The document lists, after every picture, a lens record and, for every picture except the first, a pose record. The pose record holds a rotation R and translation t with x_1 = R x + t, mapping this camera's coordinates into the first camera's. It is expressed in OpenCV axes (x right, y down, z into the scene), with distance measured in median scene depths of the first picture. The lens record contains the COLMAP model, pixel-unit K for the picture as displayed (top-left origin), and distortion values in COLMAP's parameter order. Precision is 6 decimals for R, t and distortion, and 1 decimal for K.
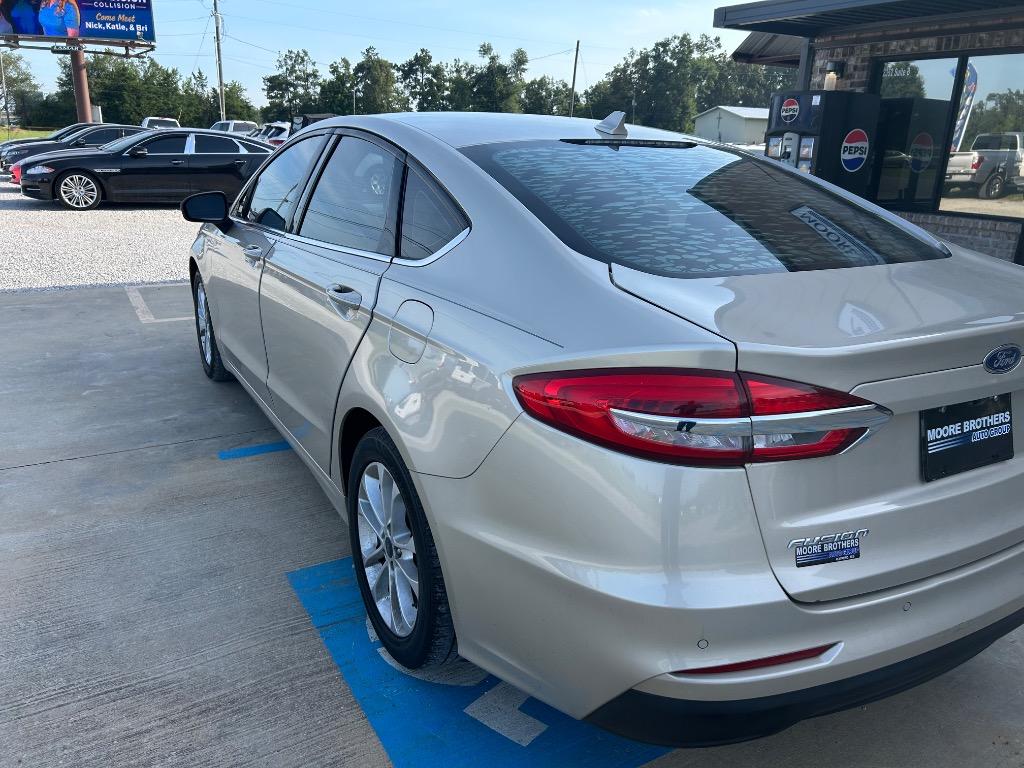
lens RADIAL K [[777.6, 0, 512.0], [0, 777.6, 384.0], [0, 0, 1]] dist [0.058802, -0.072090]
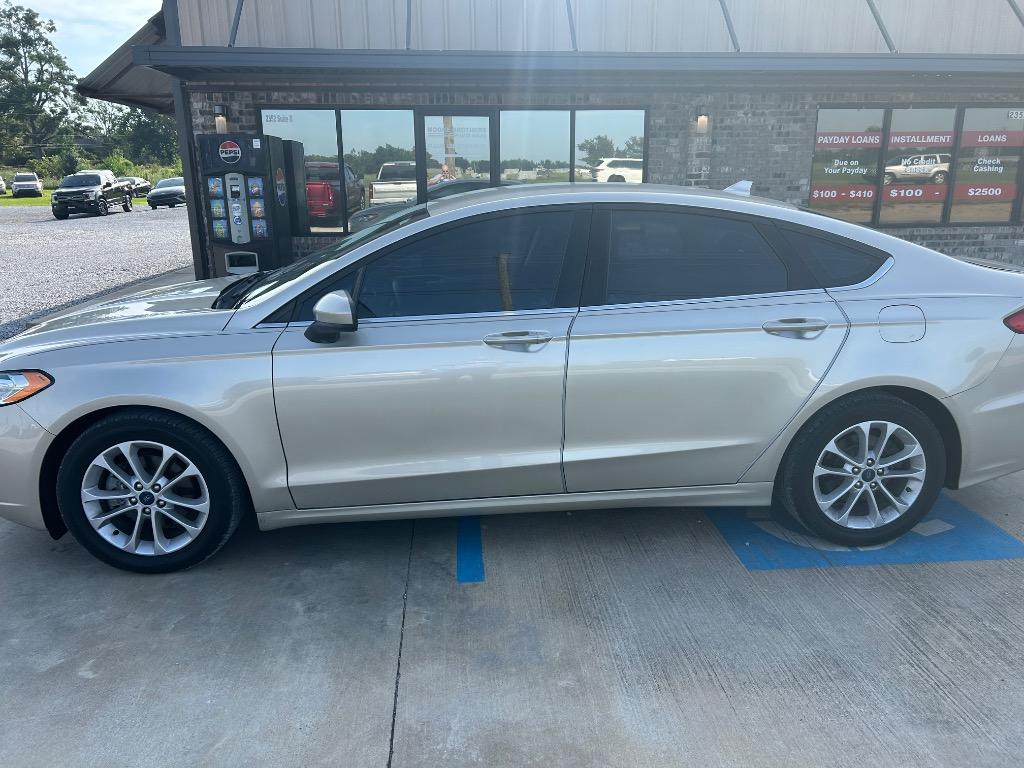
lens RADIAL K [[777.6, 0, 512.0], [0, 777.6, 384.0], [0, 0, 1]] dist [0.058802, -0.072090]
pose [[0.432978, -0.266578, 0.861084, -0.487772], [0.284547, 0.946846, 0.150050, -0.109368], [-0.855315, 0.180051, 0.485817, 0.232133]]
